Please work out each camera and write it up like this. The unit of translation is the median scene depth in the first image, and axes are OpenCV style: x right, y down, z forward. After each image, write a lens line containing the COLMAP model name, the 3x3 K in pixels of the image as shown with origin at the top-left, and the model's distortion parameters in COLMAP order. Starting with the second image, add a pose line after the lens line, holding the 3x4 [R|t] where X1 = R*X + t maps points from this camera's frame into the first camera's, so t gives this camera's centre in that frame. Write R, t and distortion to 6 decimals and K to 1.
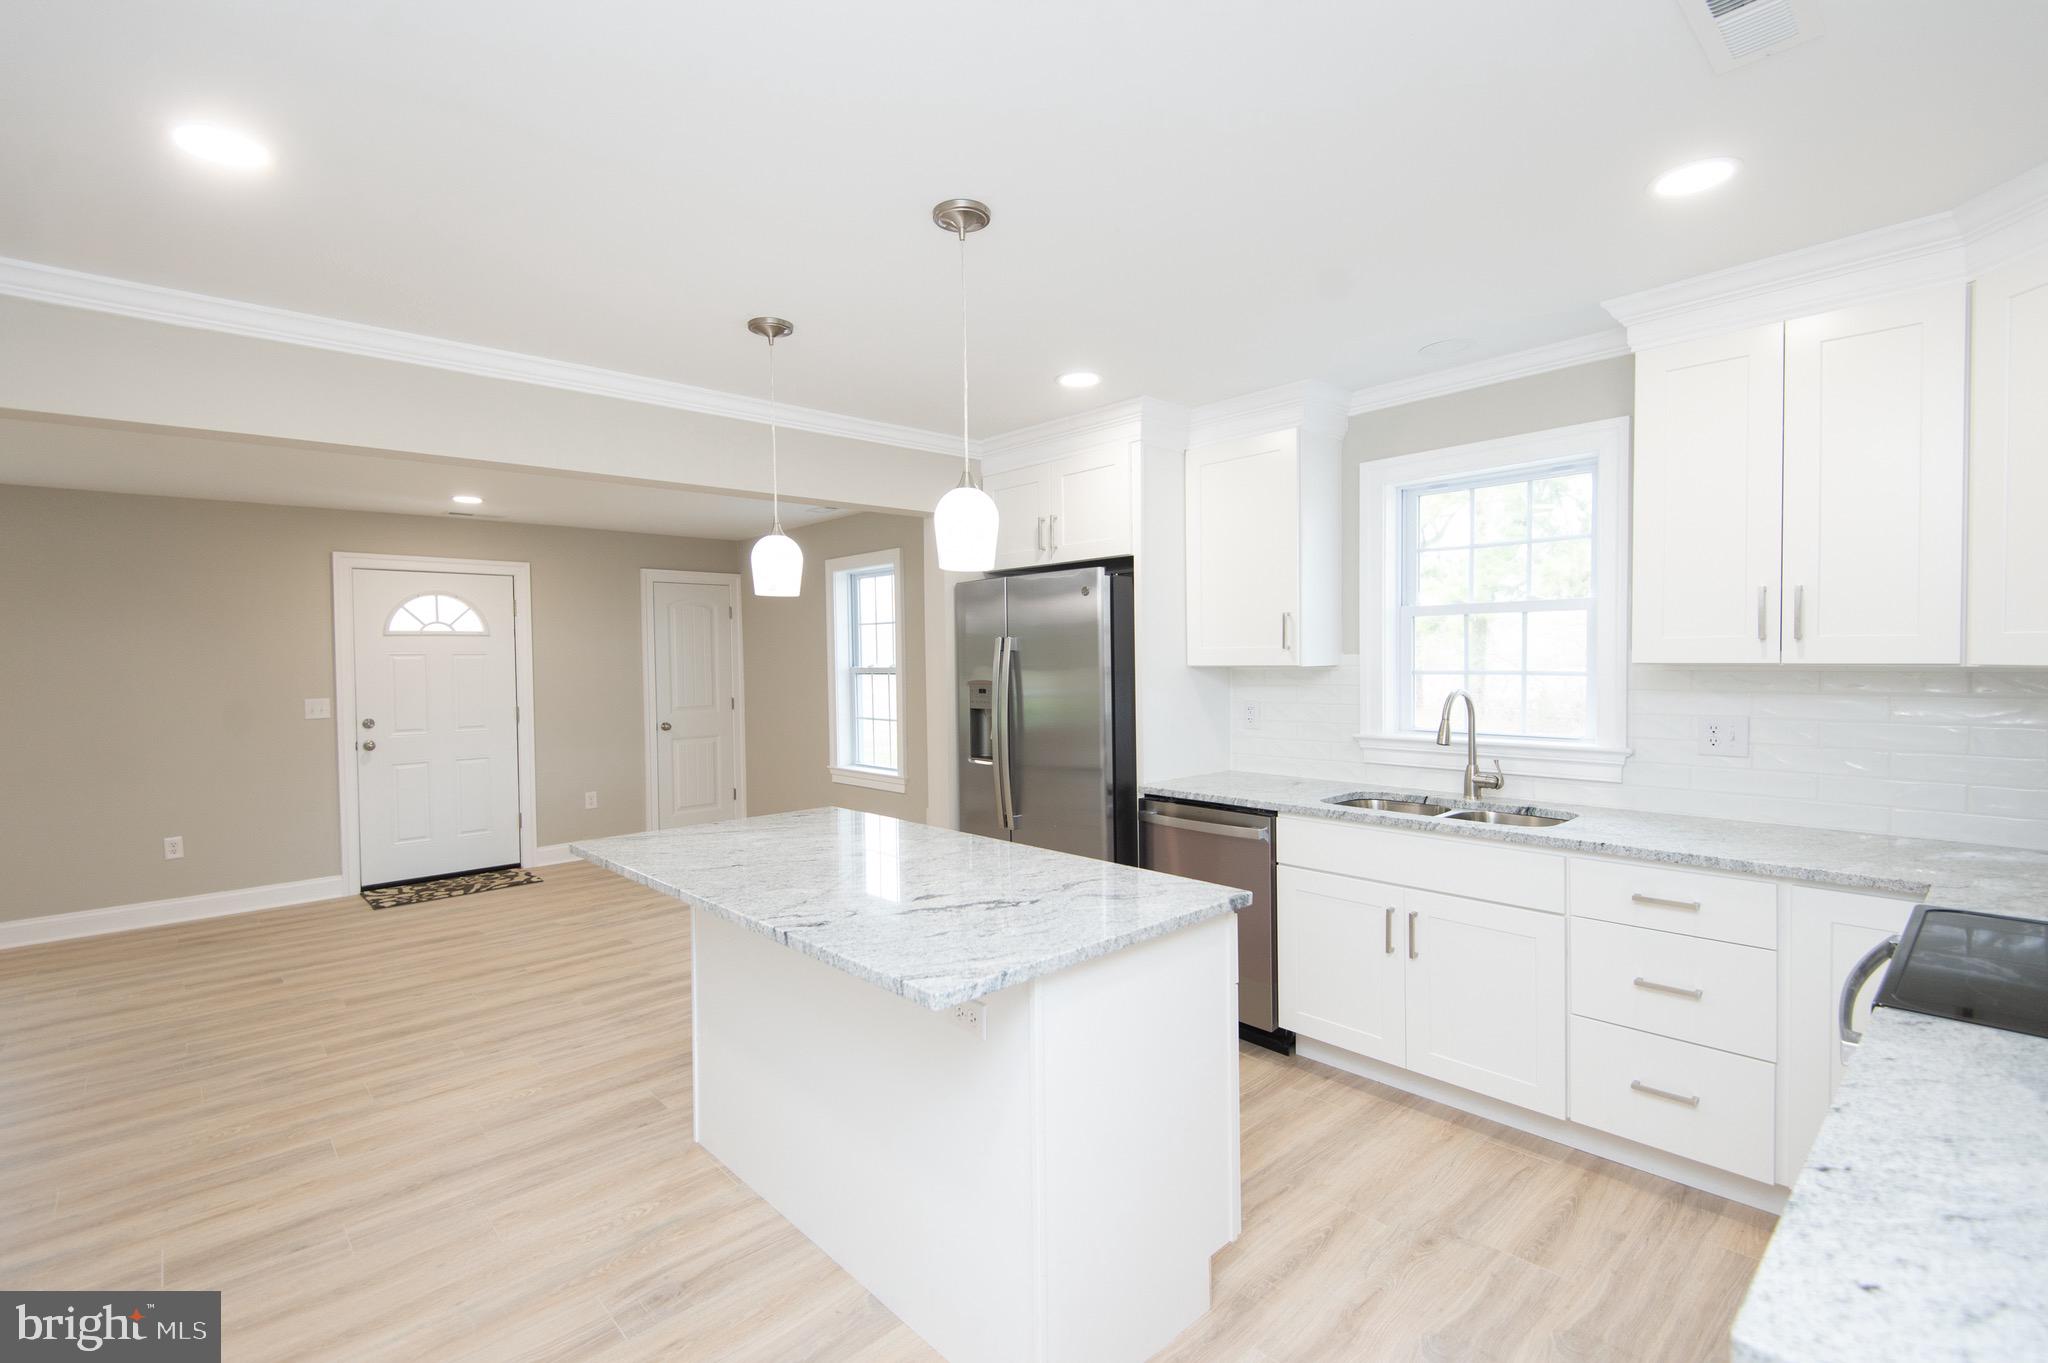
lens RADIAL K [[921.6, 0, 1022.4], [0, 921.6, 674.7], [0, 0, 1]] dist [0.029830, -0.015615]
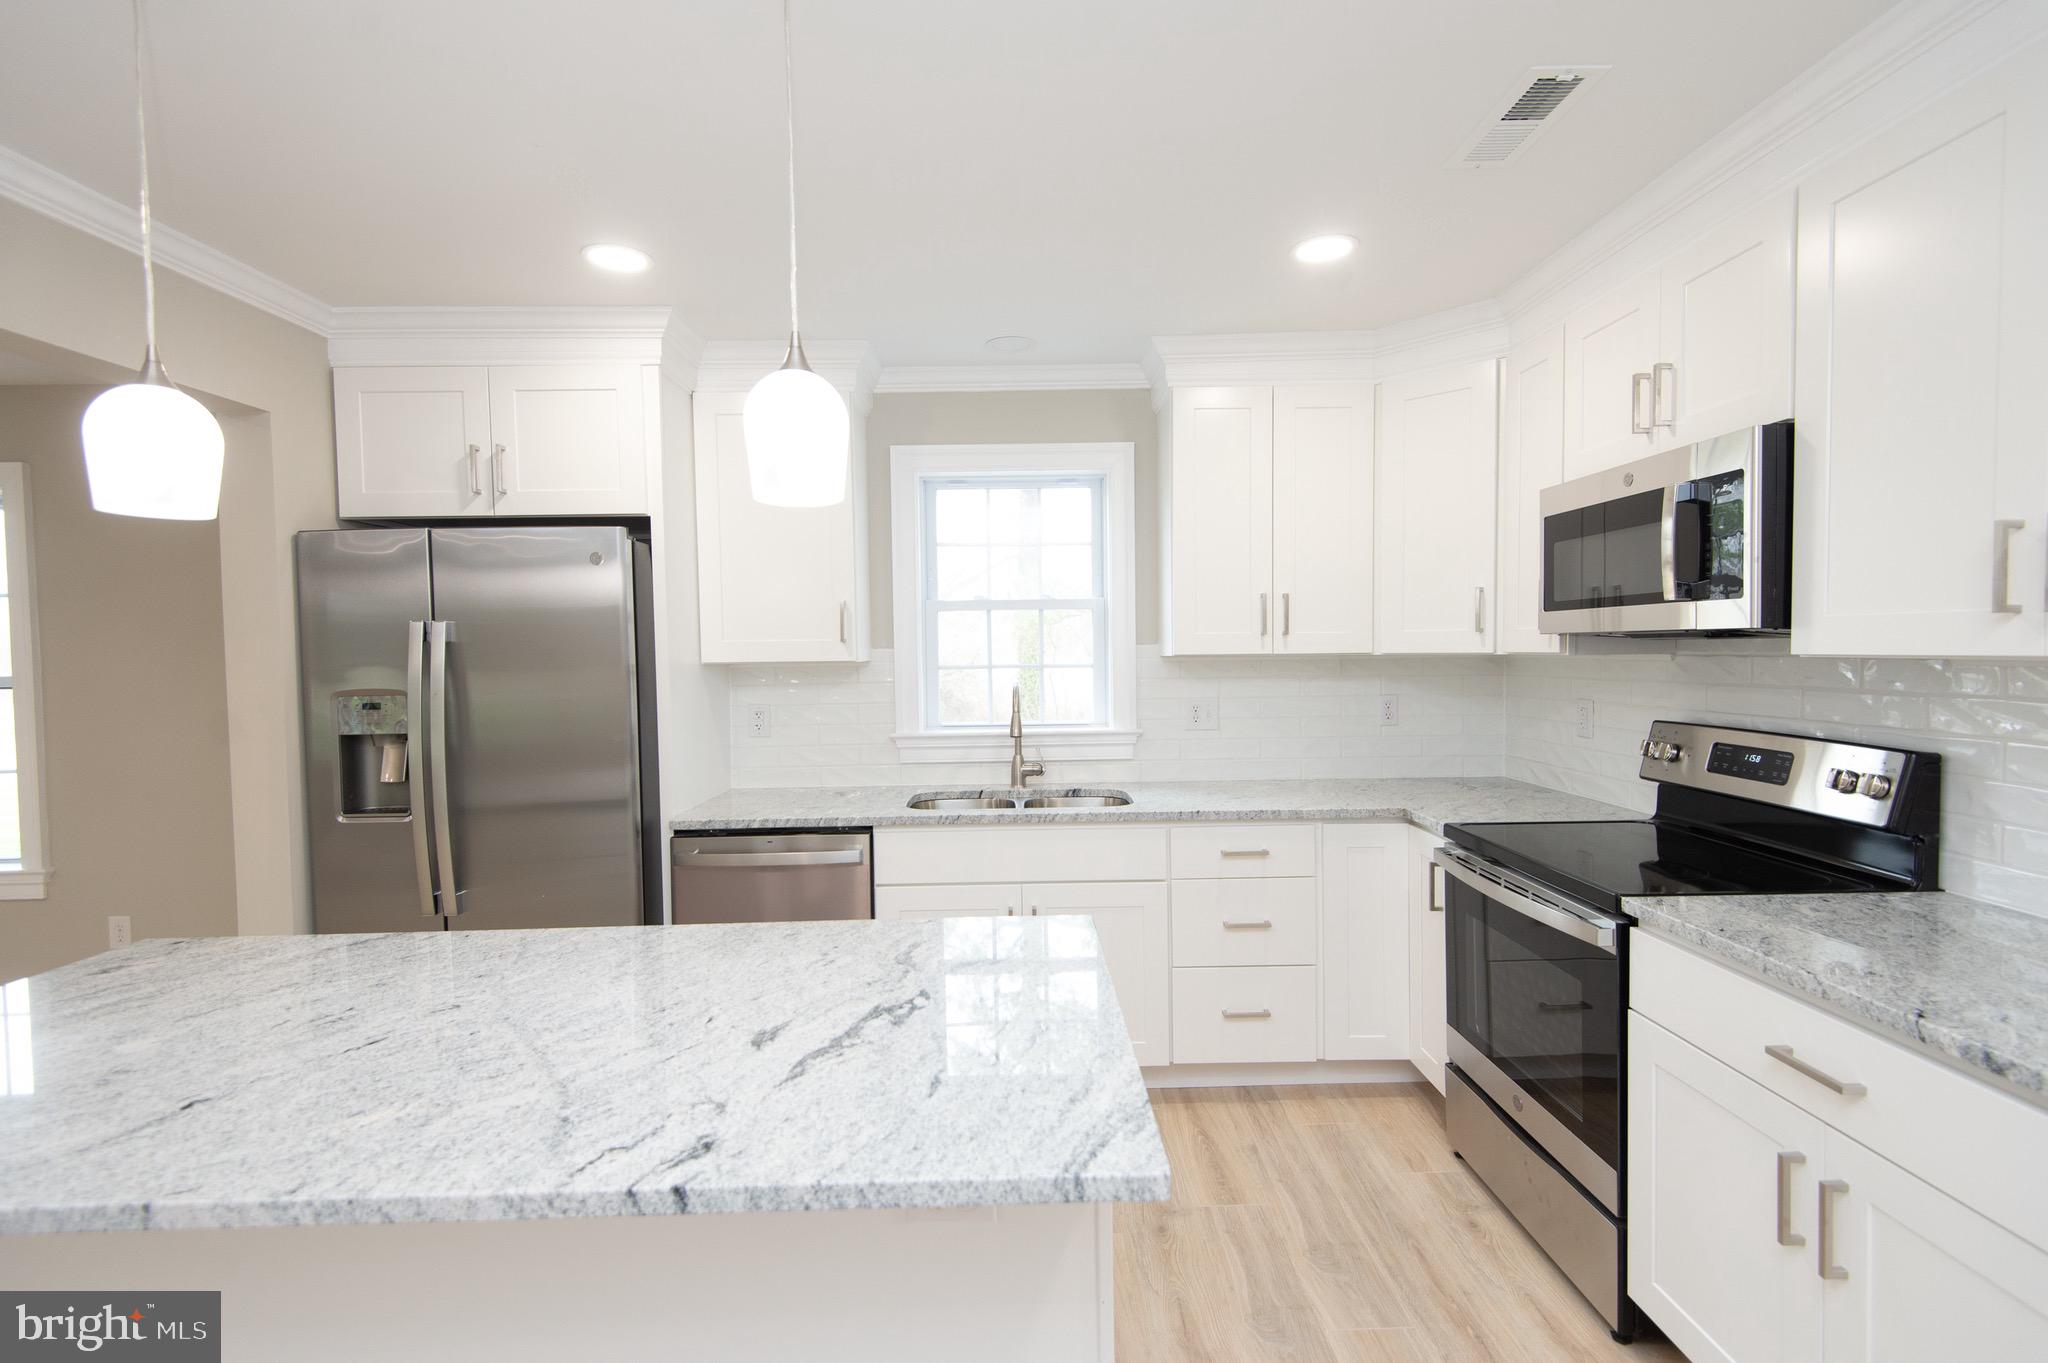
lens RADIAL K [[937.0, 0, 1025.5], [0, 937.0, 678.4], [0, 0, 1]] dist [0.044324, -0.027480]
pose [[0.669417, -0.019904, 0.742620, -0.284509], [0.020050, 0.999761, 0.008721, 0.002599], [-0.742616, 0.009052, 0.669656, 0.292480]]
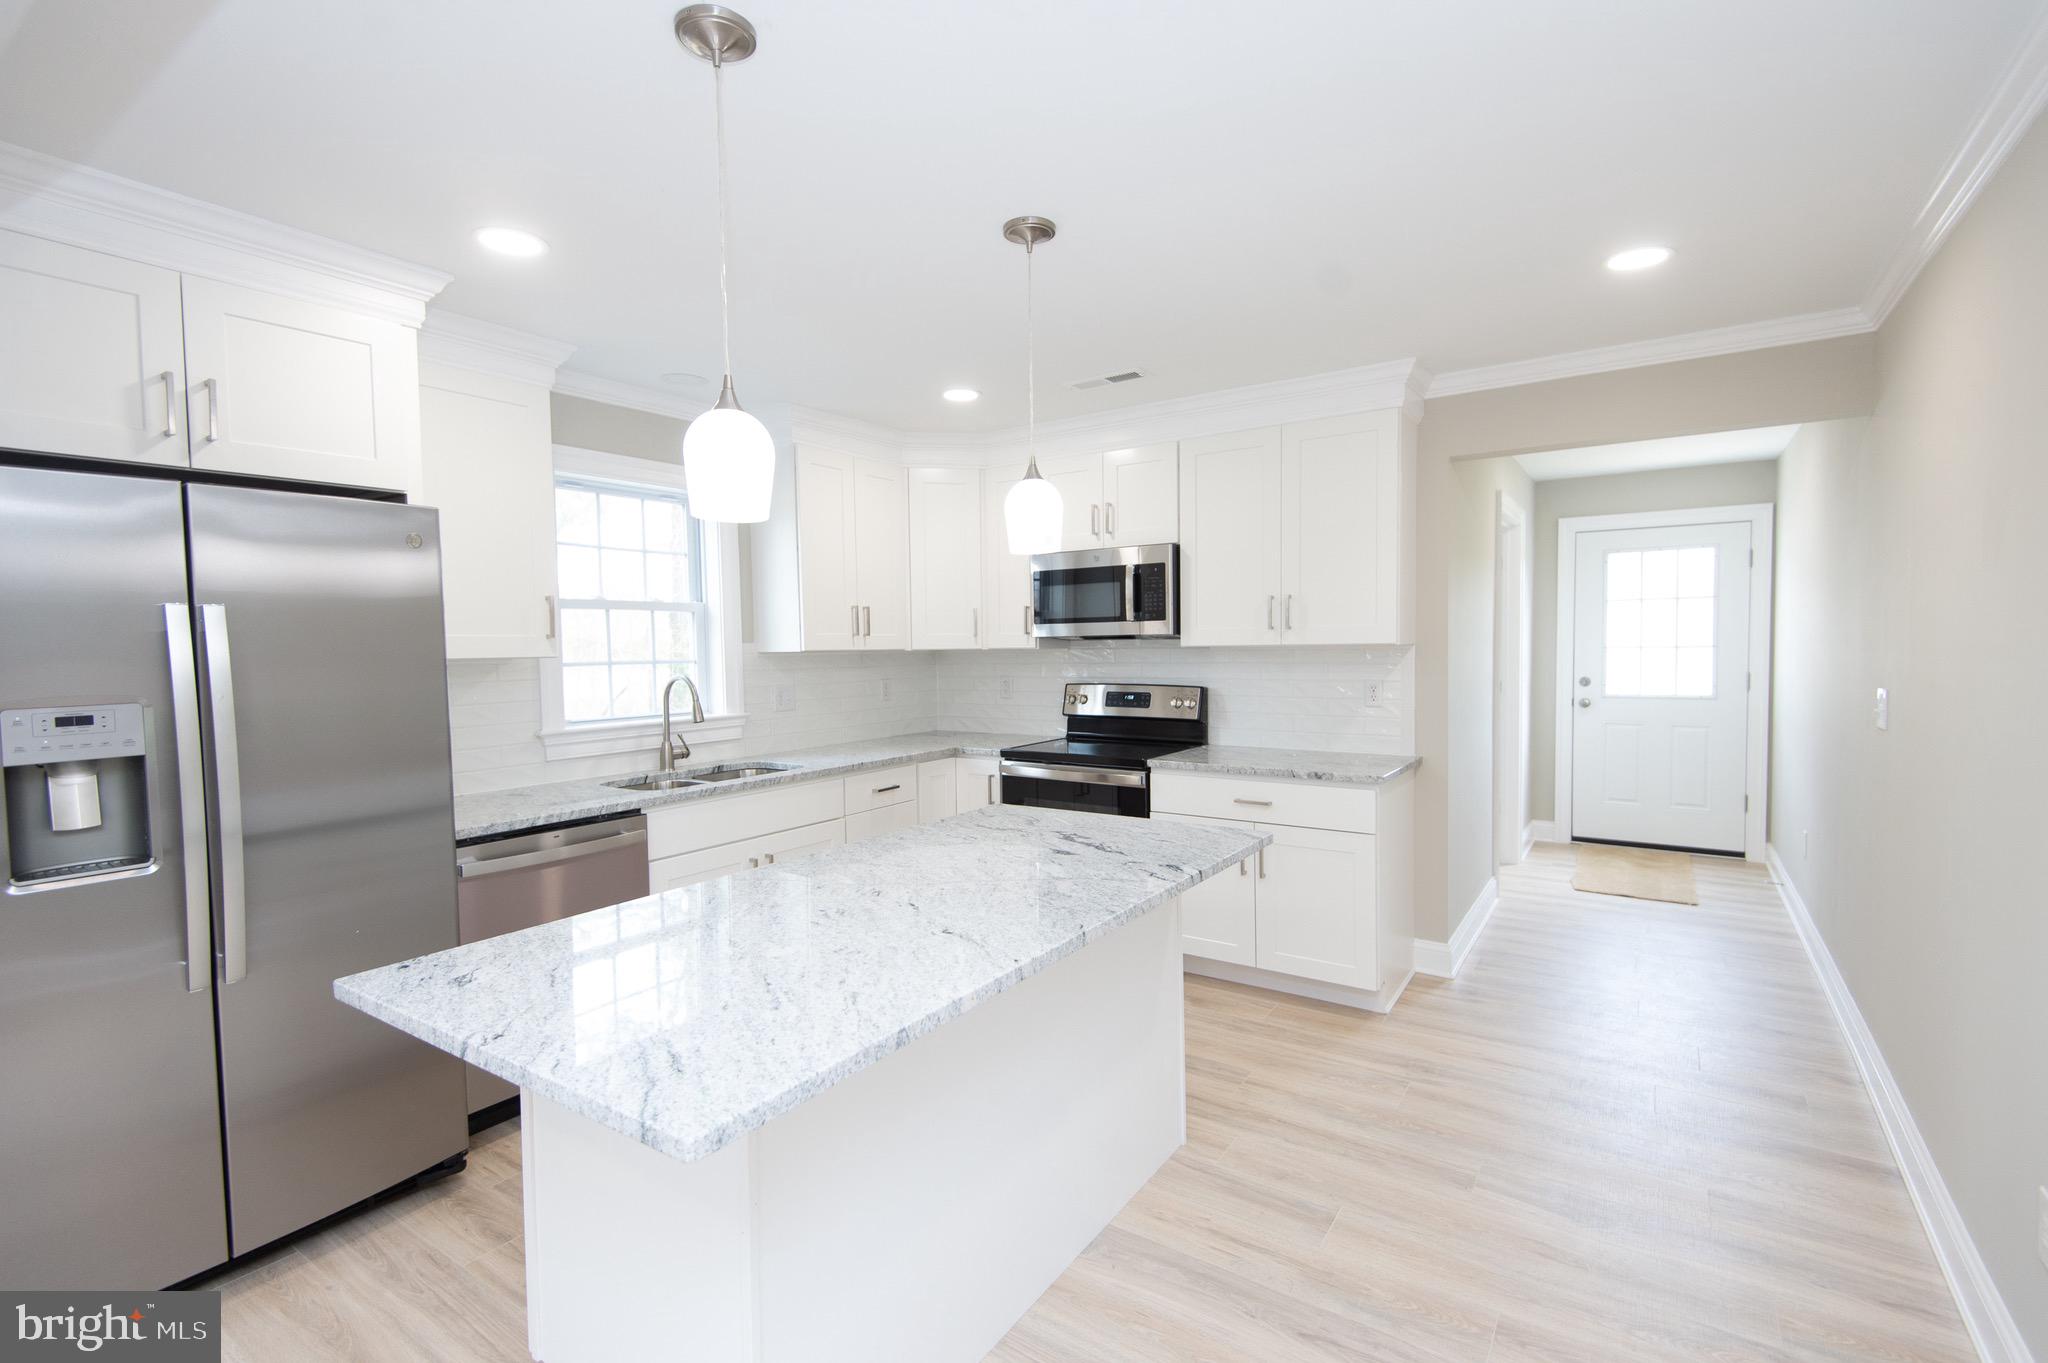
lens RADIAL K [[921.5, 0, 1025.5], [0, 921.5, 681.2], [0, 0, 1]] dist [0.042904, -0.026989]
pose [[-0.218686, -0.023101, 0.975522, -0.733752], [0.038364, 0.998743, 0.032251, 0.002236], [-0.975041, 0.044478, -0.217525, 0.812730]]
